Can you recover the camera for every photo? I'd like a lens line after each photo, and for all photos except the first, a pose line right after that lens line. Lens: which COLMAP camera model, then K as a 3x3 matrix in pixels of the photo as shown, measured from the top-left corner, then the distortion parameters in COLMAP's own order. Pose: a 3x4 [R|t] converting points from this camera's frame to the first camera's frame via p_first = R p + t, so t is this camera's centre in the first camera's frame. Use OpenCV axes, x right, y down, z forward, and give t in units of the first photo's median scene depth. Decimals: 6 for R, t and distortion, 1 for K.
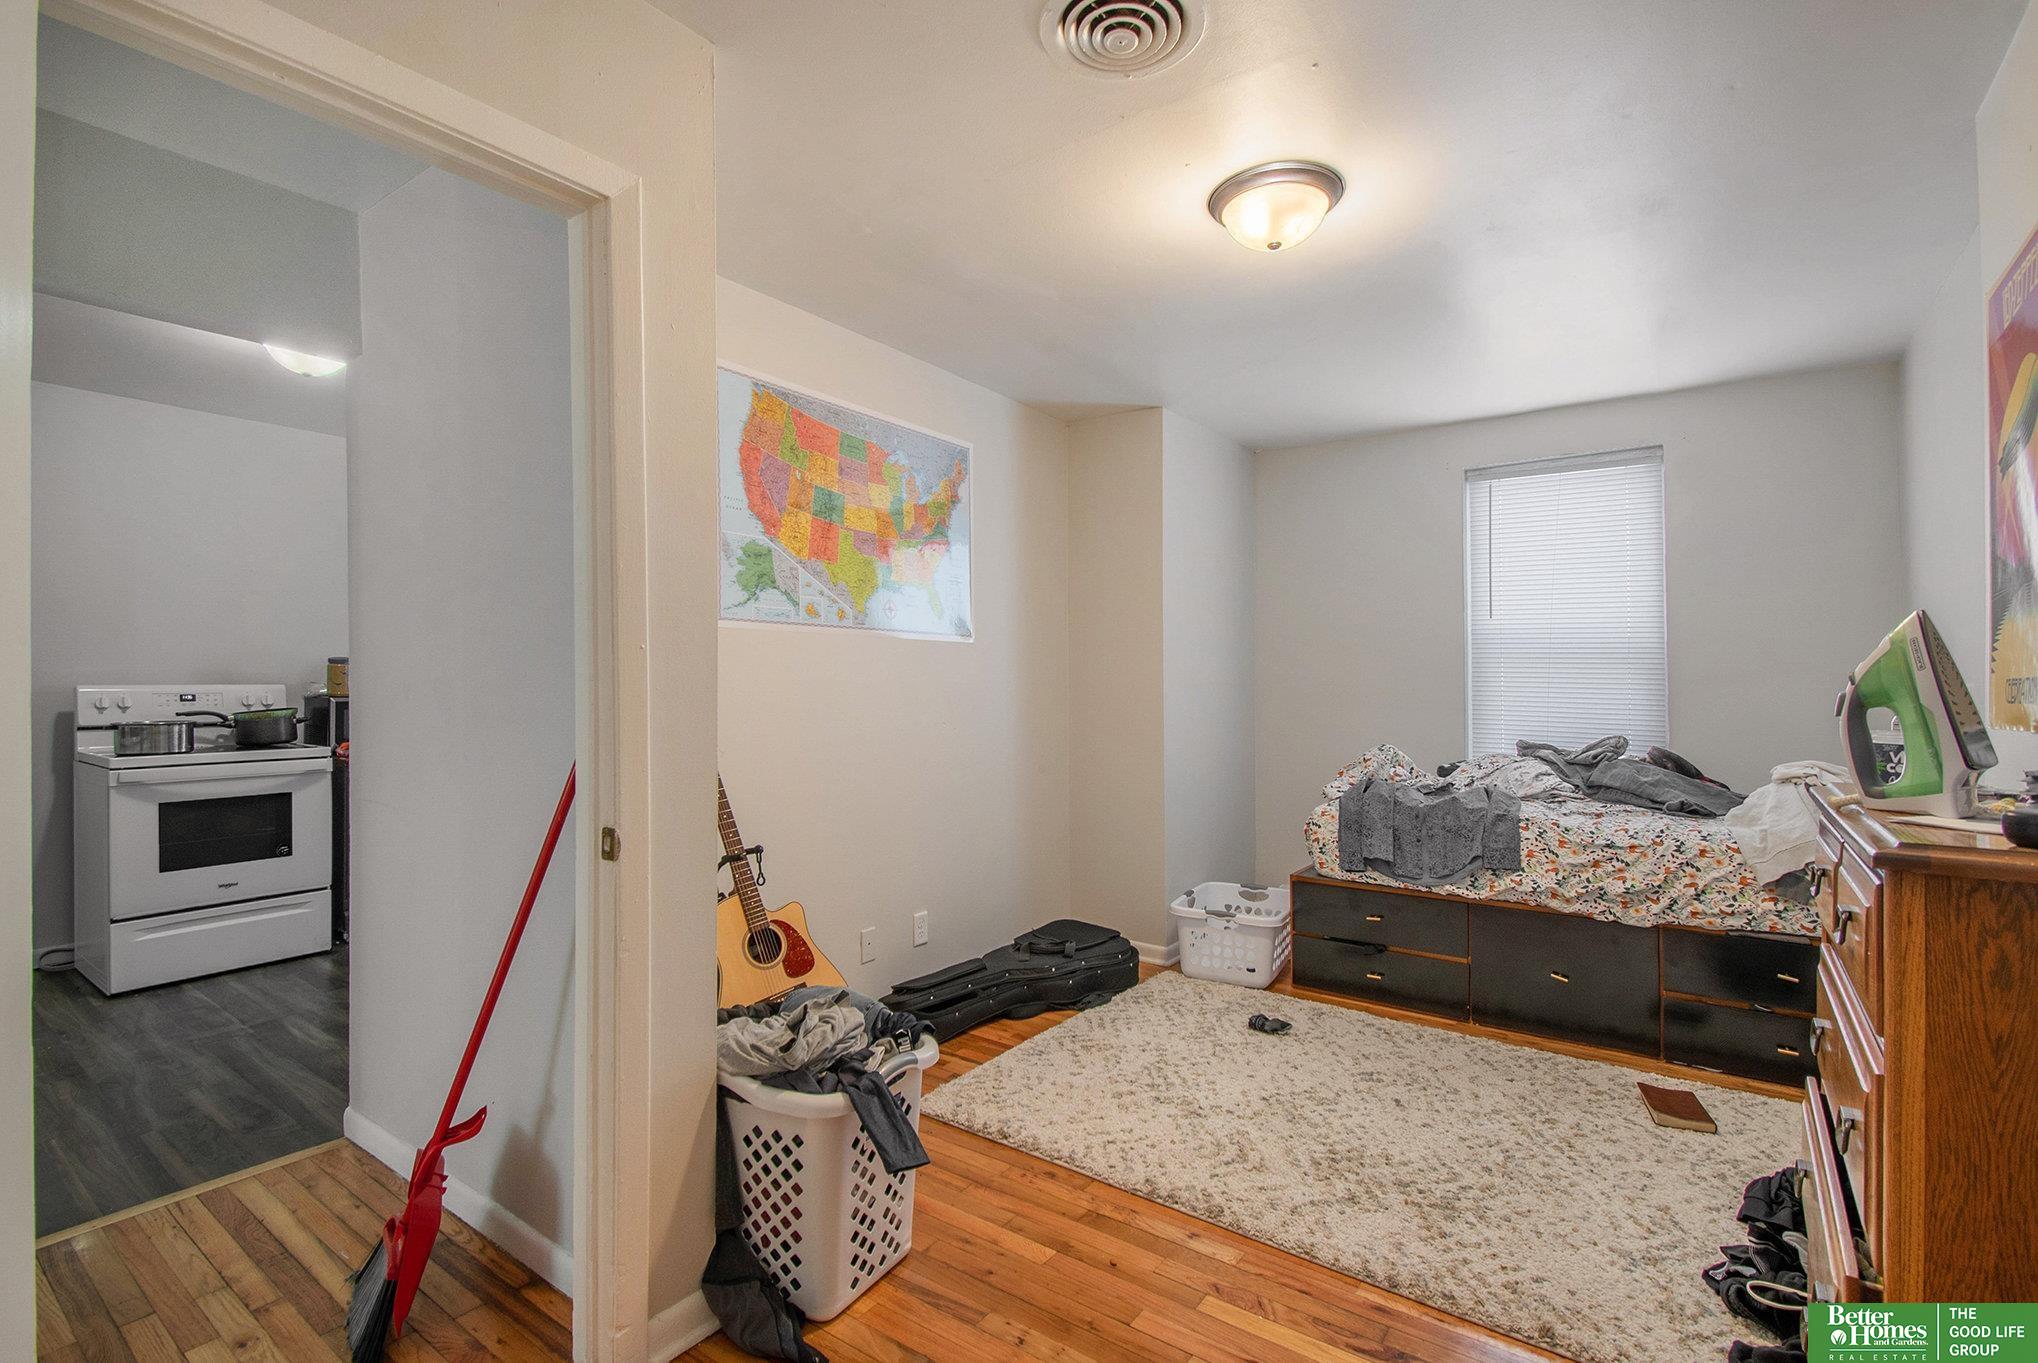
lens RADIAL K [[945.8, 0, 1019.0], [0, 945.8, 681.5], [0, 0, 1]] dist [0.038553, -0.032855]
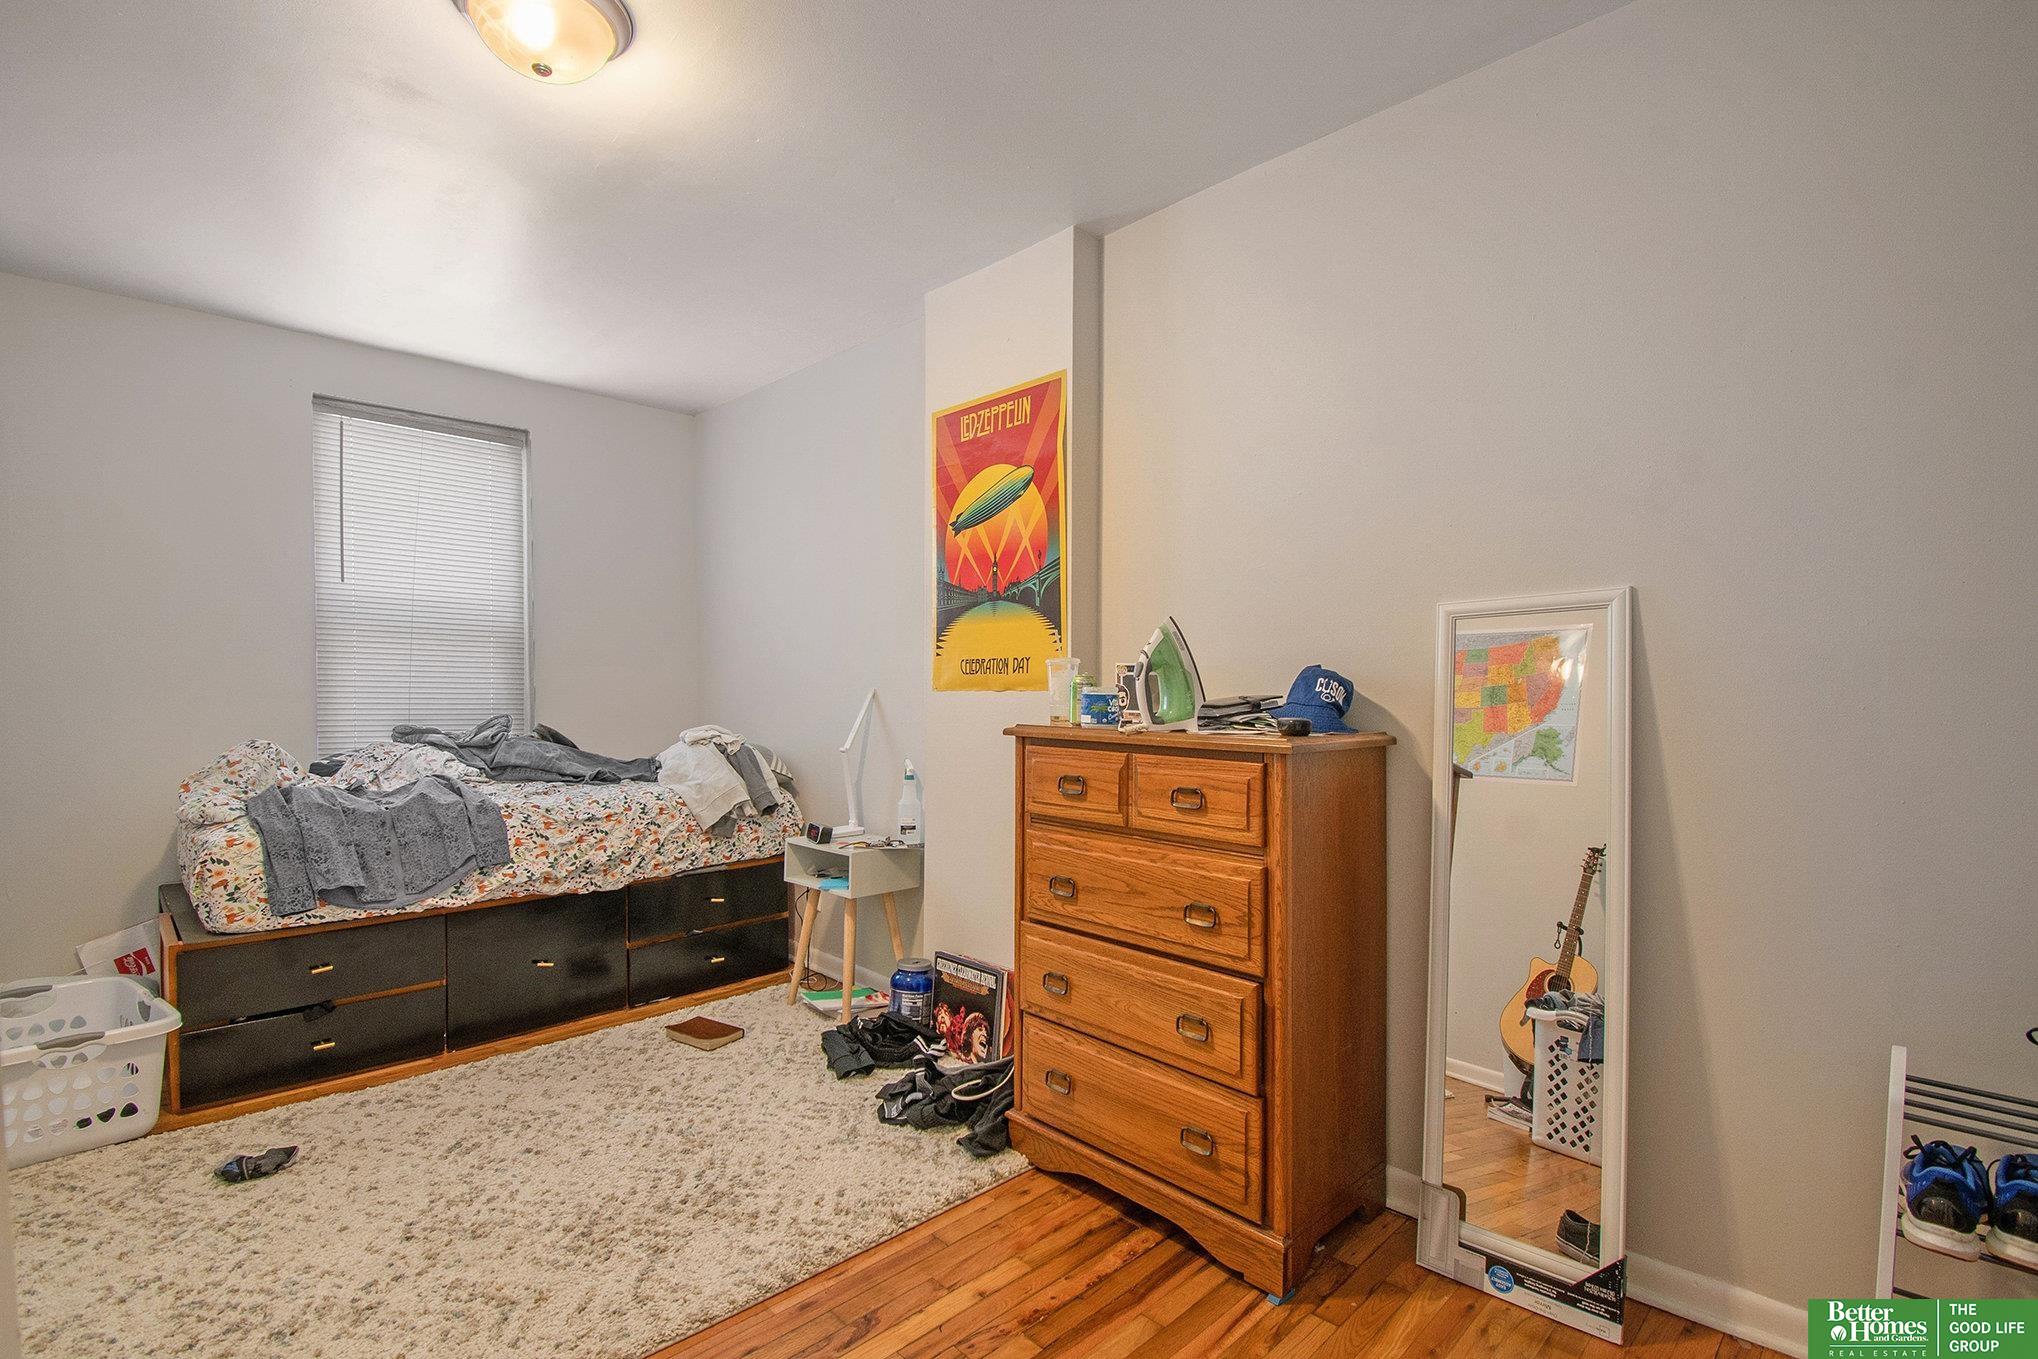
lens RADIAL K [[945.8, 0, 1019.0], [0, 945.8, 679.5], [0, 0, 1]] dist [0.038553, -0.032855]
pose [[0.168362, -0.003316, 0.985720, -0.312216], [-0.009051, 0.999947, 0.004910, 0.013112], [-0.985684, -0.009749, 0.168323, 0.375167]]
